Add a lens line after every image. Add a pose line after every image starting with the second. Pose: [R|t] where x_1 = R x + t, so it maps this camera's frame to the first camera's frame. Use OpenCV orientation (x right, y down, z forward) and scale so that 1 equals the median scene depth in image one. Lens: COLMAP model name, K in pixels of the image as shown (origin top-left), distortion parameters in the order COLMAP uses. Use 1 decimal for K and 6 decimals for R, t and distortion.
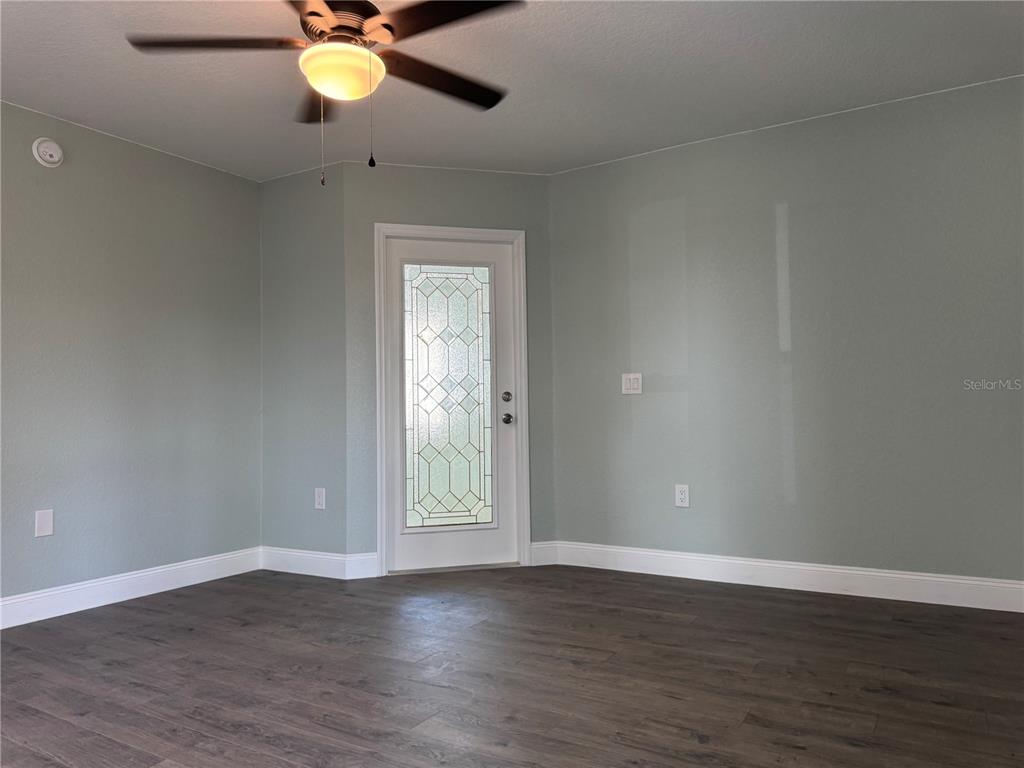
lens RADIAL K [[736.5, 0, 512.0], [0, 736.5, 384.0], [0, 0, 1]] dist [0.020715, -0.010750]
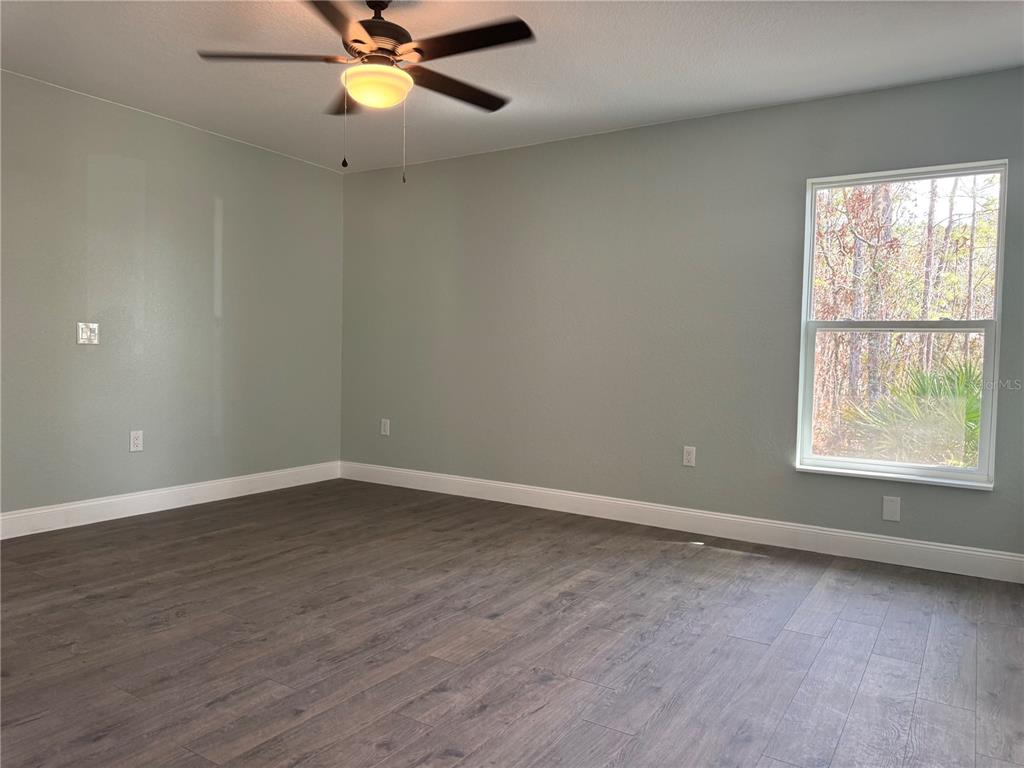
lens RADIAL K [[721.2, 0, 511.8], [0, 721.2, 382.4], [0, 0, 1]] dist [0.075425, -0.094927]
pose [[0.019409, -0.016704, 0.999672, -1.350951], [-0.053758, 0.998397, 0.017726, 0.028951], [-0.998365, -0.054085, 0.018480, 0.716585]]
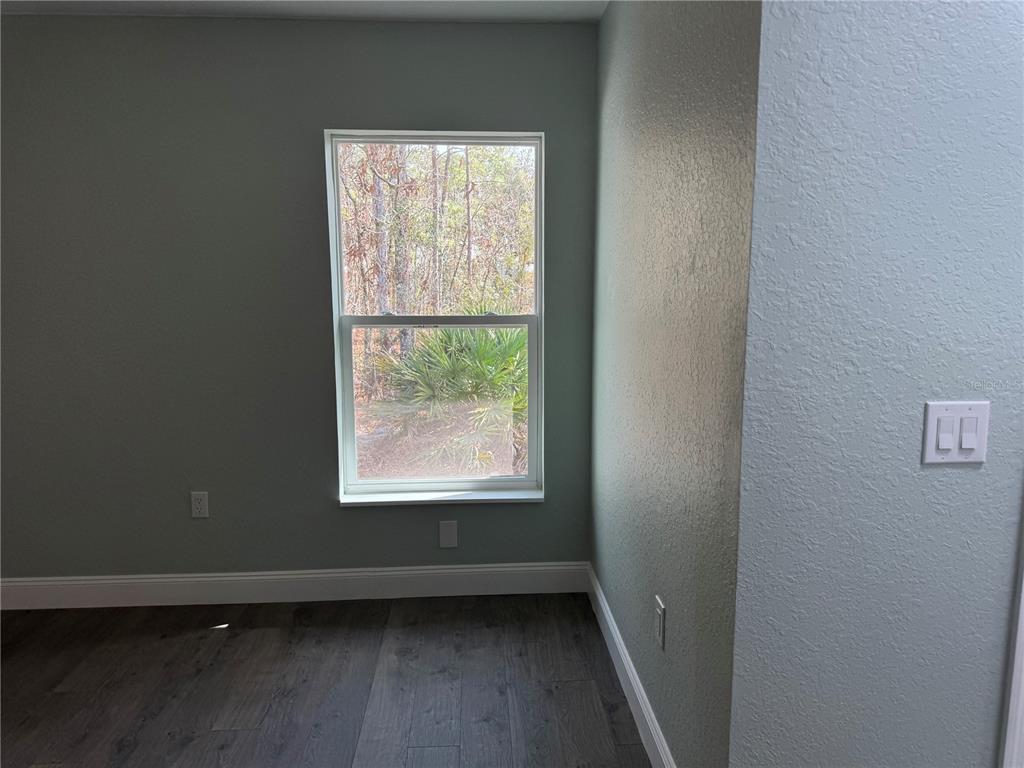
lens RADIAL K [[721.2, 0, 511.8], [0, 721.2, 382.4], [0, 0, 1]] dist [0.075425, -0.094927]
pose [[-0.564977, -0.096467, 0.819448, -0.937491], [-0.009584, 0.993842, 0.110389, -0.138673], [-0.825051, 0.054514, -0.562423, 0.569981]]
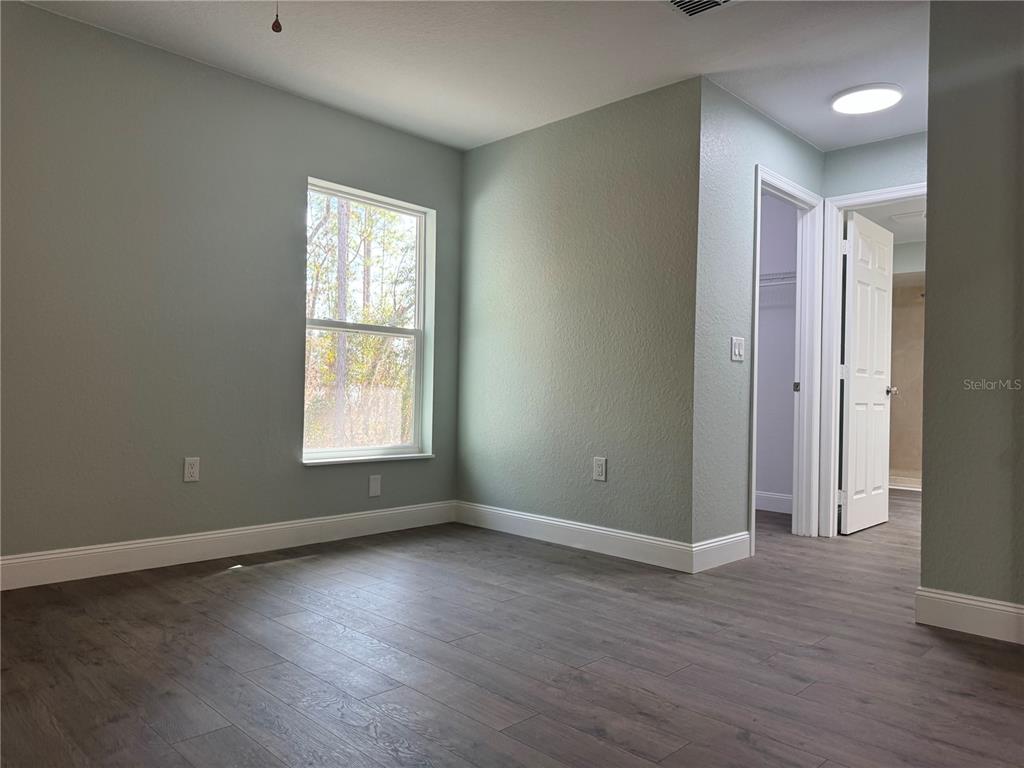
lens RADIAL K [[721.2, 0, 511.8], [0, 721.2, 382.4], [0, 0, 1]] dist [0.075425, -0.094927]
pose [[-0.973837, 0.004208, 0.227208, -0.554809], [-0.007351, 0.998722, -0.050003, 0.109093], [-0.227128, -0.050365, -0.972562, 1.549867]]
